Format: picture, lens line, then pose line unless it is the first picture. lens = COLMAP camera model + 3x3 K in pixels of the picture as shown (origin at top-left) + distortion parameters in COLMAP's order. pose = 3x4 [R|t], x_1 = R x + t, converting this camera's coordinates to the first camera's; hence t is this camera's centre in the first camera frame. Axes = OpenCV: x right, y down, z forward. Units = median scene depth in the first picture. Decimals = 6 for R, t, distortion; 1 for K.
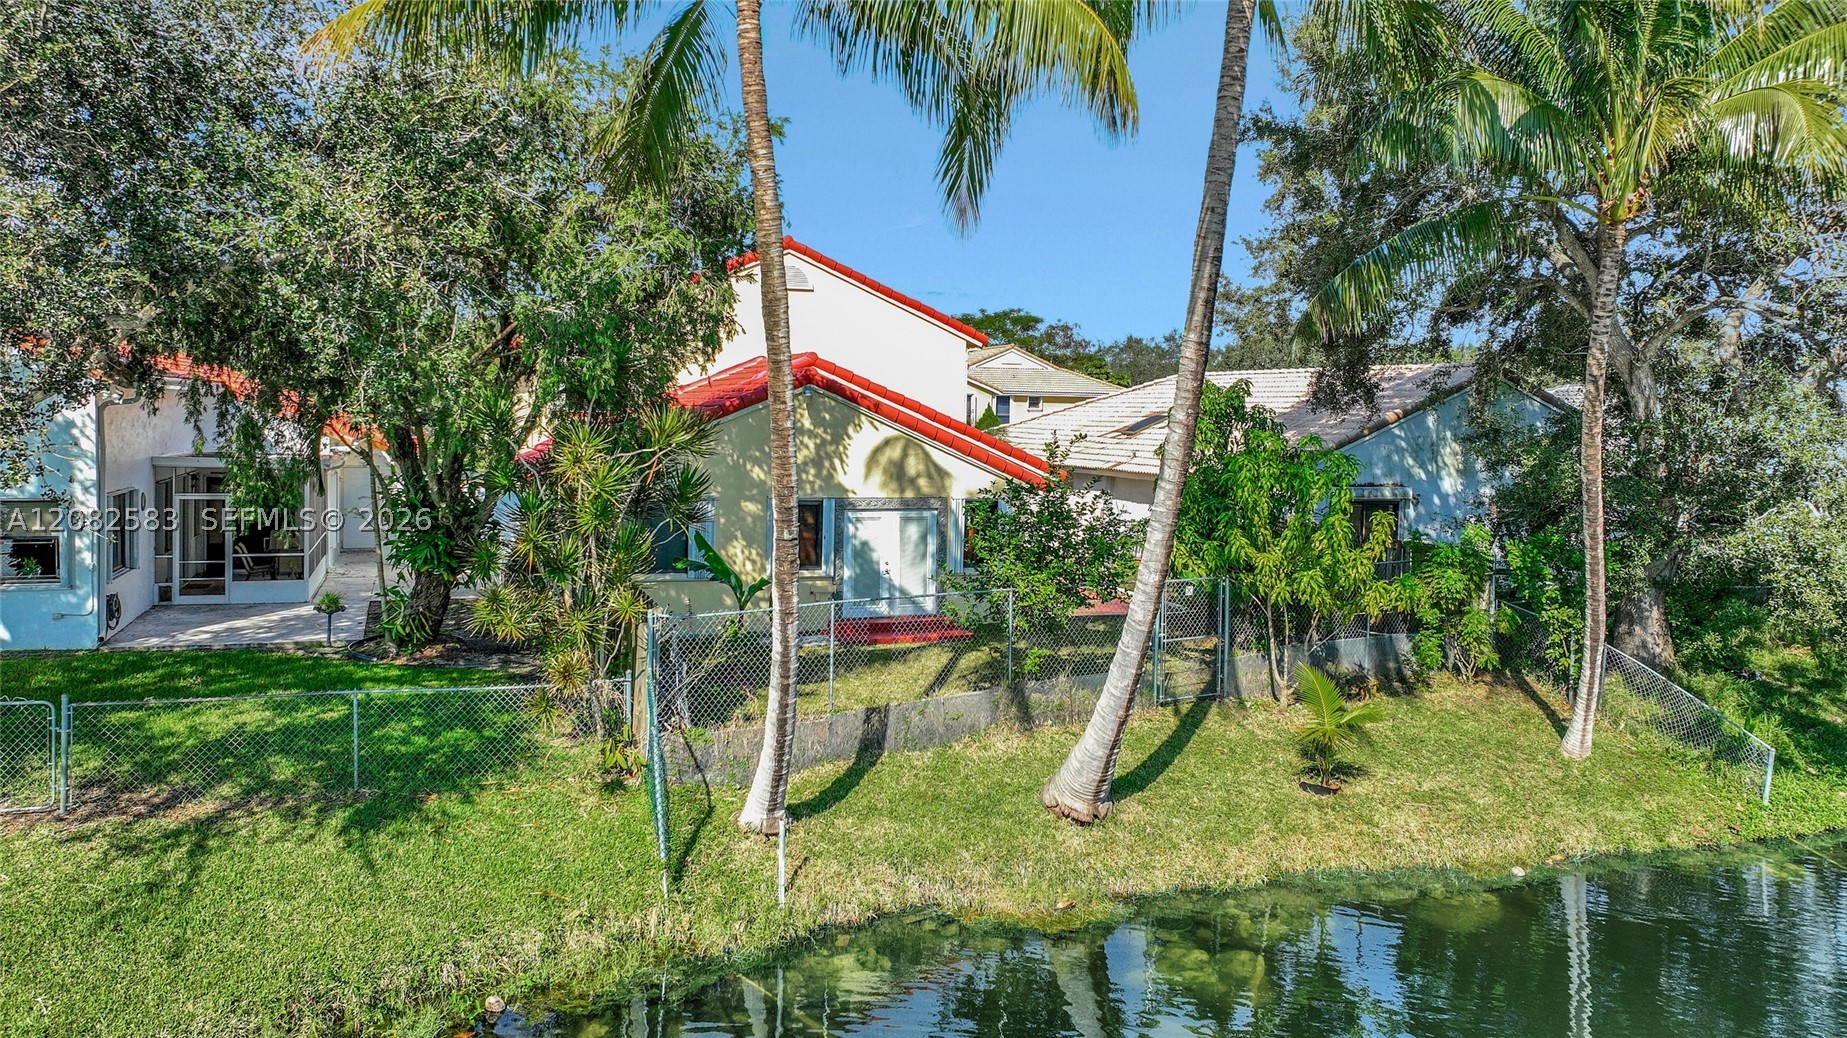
lens RADIAL K [[1330.8, 0, 937.2], [0, 1330.8, 524.4], [0, 0, 1]] dist [0.001038, -0.000053]
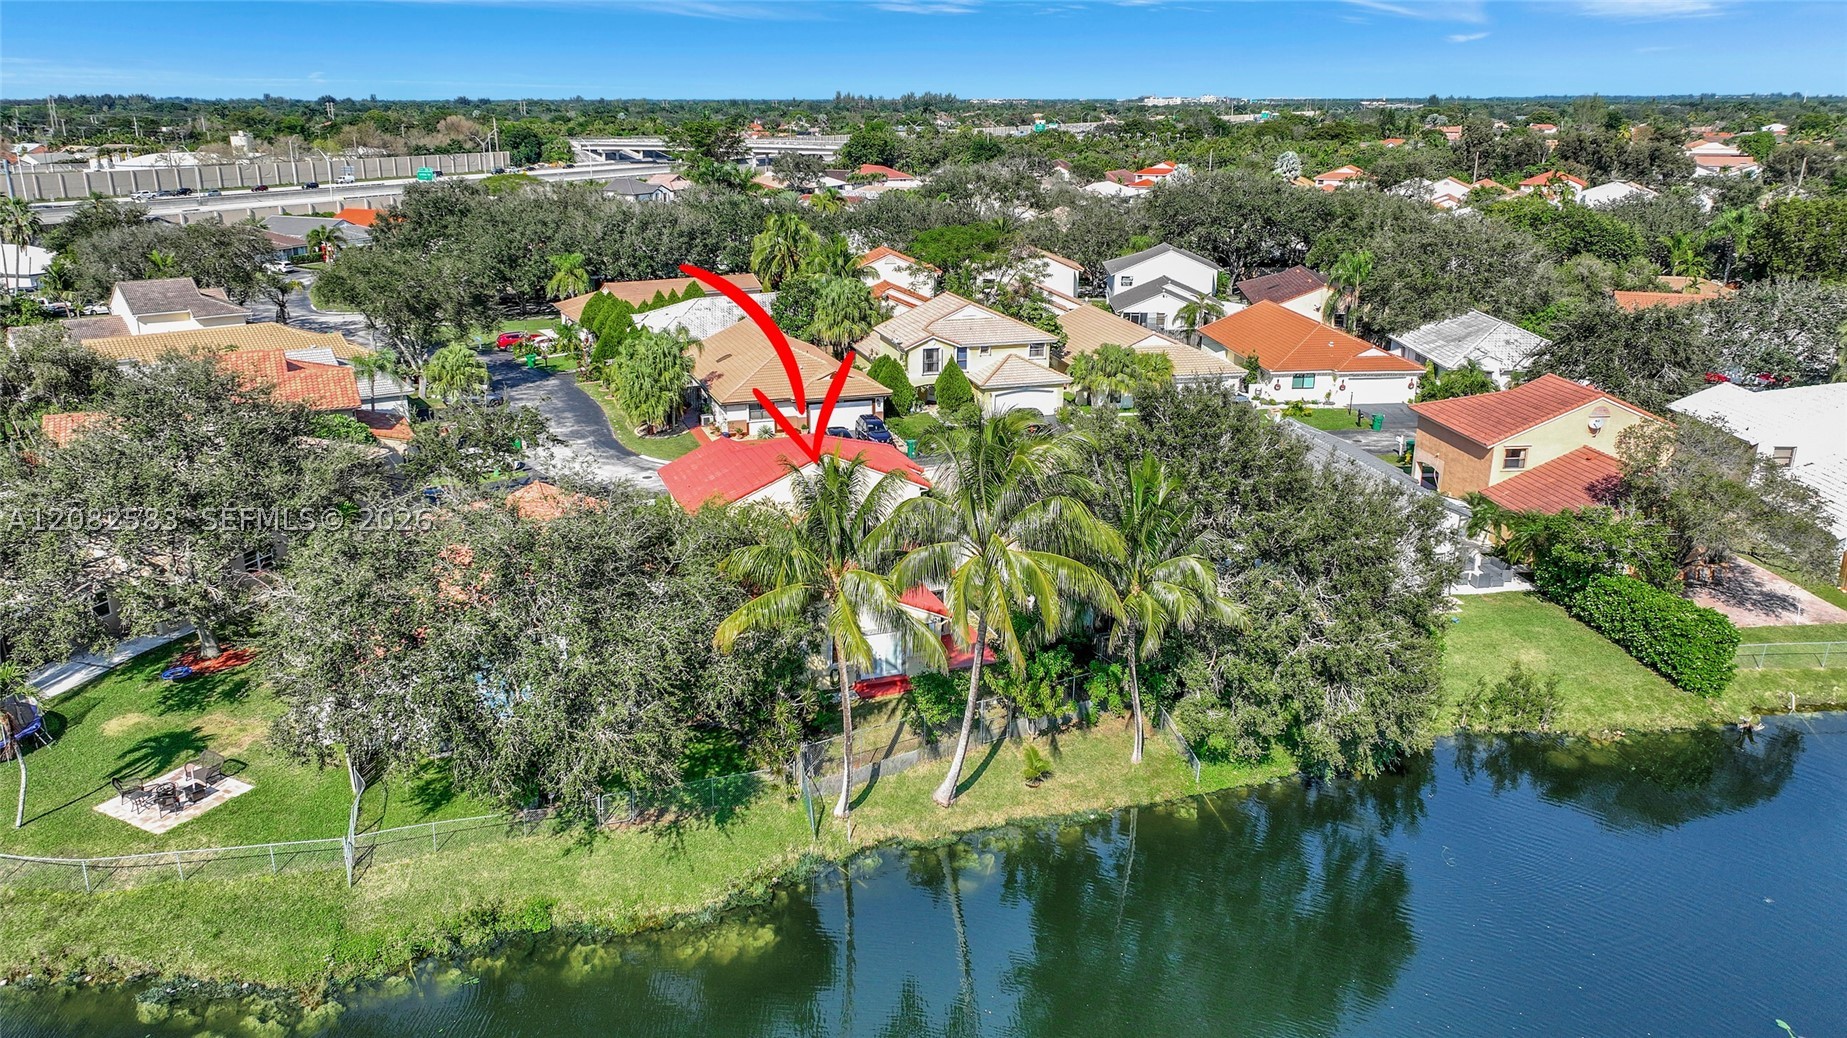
lens RADIAL K [[1330.8, 0, 937.2], [0, 1330.8, 524.4], [0, 0, 1]] dist [0.001038, -0.000053]
pose [[0.999898, -0.014241, -0.000761, 0.095018], [0.014025, 0.972247, 0.233536, -1.032076], [-0.002585, -0.233523, 0.972348, -1.676120]]
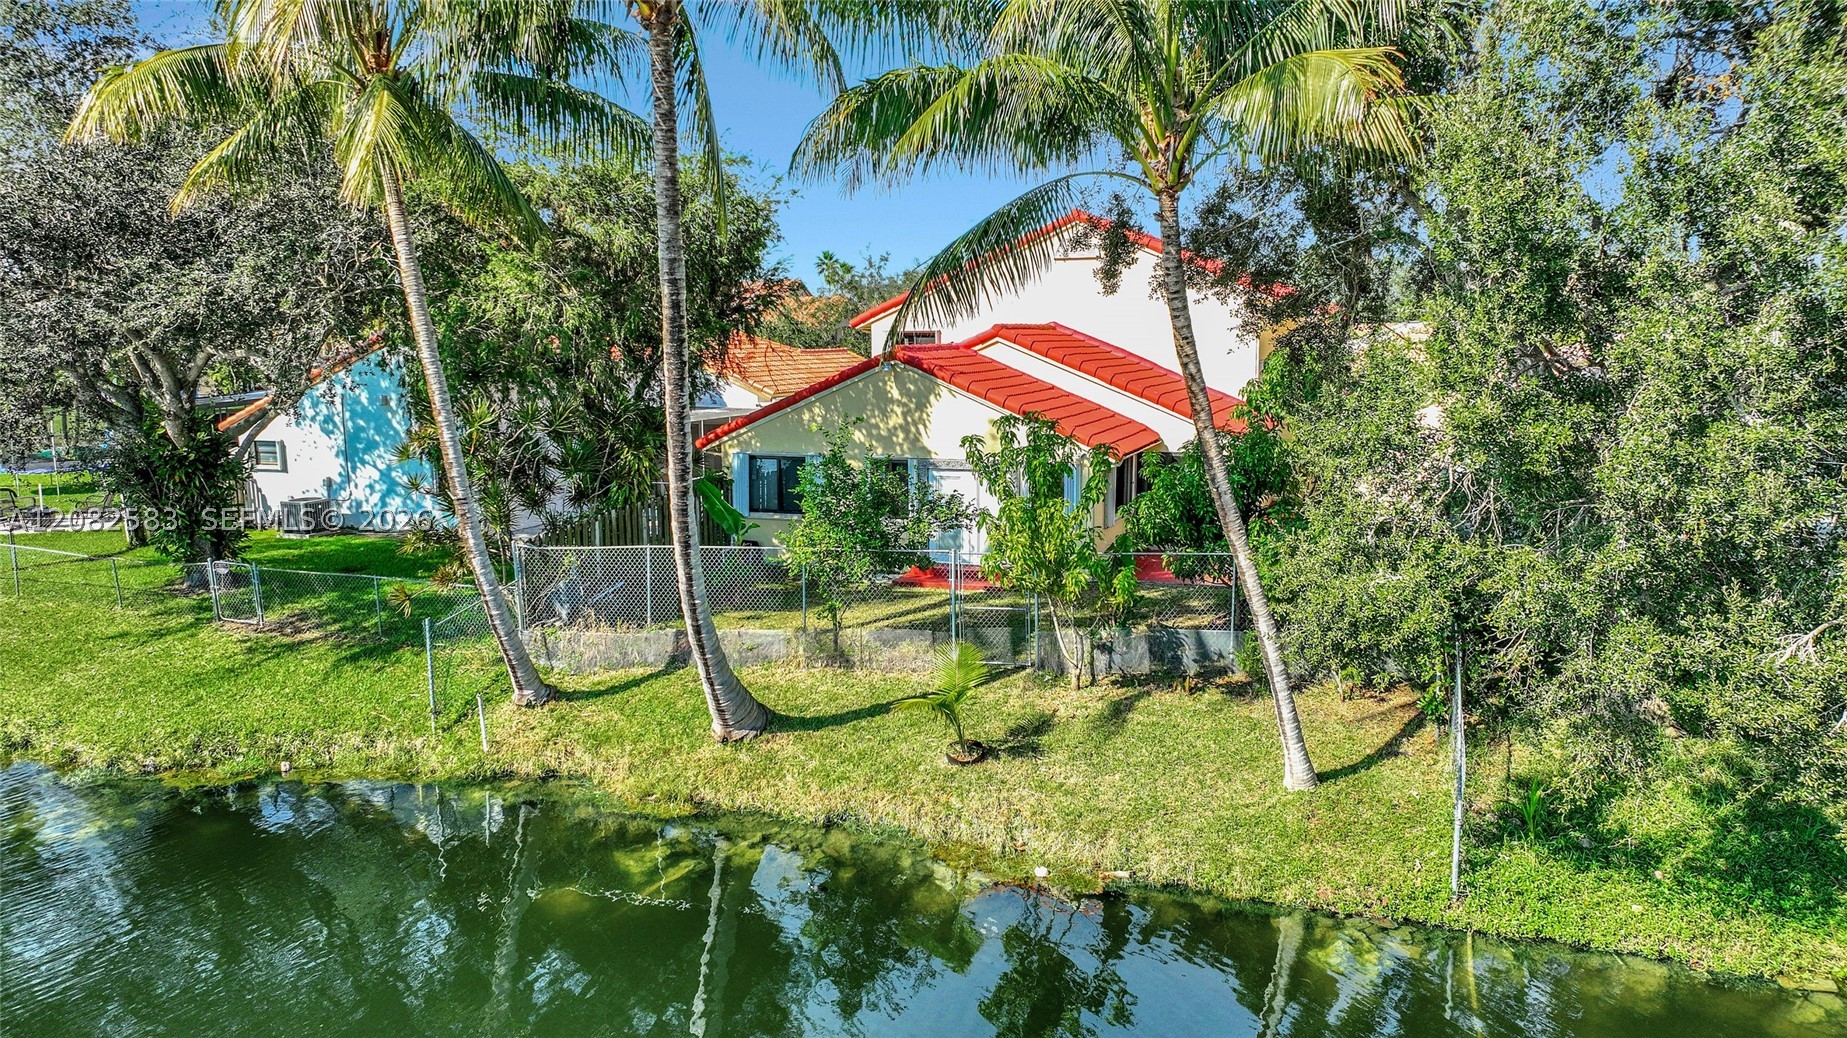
lens RADIAL K [[1330.8, 0, 937.2], [0, 1330.8, 524.4], [0, 0, 1]] dist [0.001038, -0.000053]
pose [[0.751970, 0.069466, -0.655527, 0.966710], [-0.030863, 0.997052, 0.070253, -0.062072], [0.658475, -0.032597, 0.751897, 0.201471]]
